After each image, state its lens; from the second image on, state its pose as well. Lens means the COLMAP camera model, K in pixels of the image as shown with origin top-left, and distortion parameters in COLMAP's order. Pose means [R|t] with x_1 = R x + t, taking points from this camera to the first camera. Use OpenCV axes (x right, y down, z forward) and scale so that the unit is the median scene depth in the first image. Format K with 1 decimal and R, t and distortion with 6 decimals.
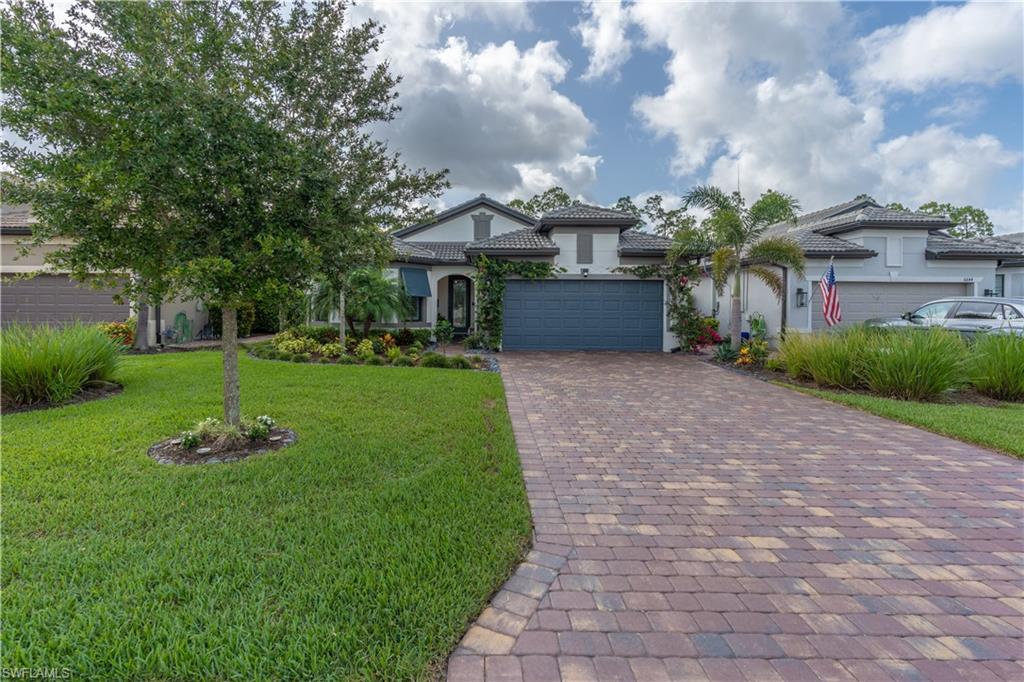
lens RADIAL K [[469.5, 0, 509.4], [0, 469.5, 330.2], [0, 0, 1]] dist [-0.003490, 0.001408]
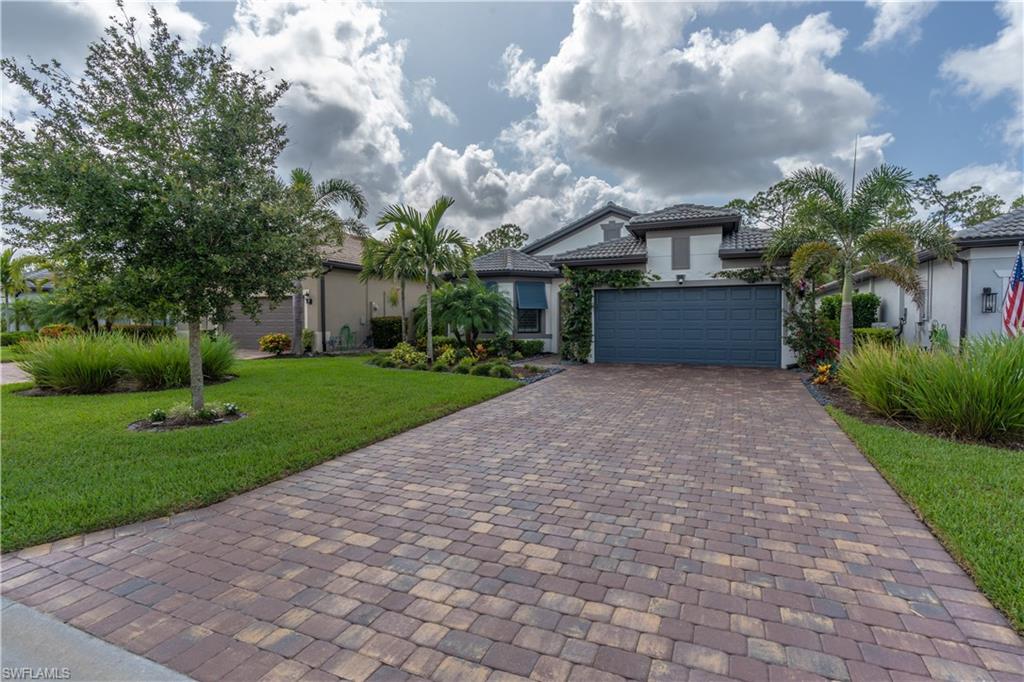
lens RADIAL K [[469.5, 0, 507.8], [0, 469.5, 347.3], [0, 0, 1]] dist [-0.003490, 0.001408]
pose [[0.923213, 0.011698, -0.384111, 0.239695], [-0.007711, 0.999899, 0.011920, 0.001914], [0.384211, -0.008043, 0.923210, 0.031729]]
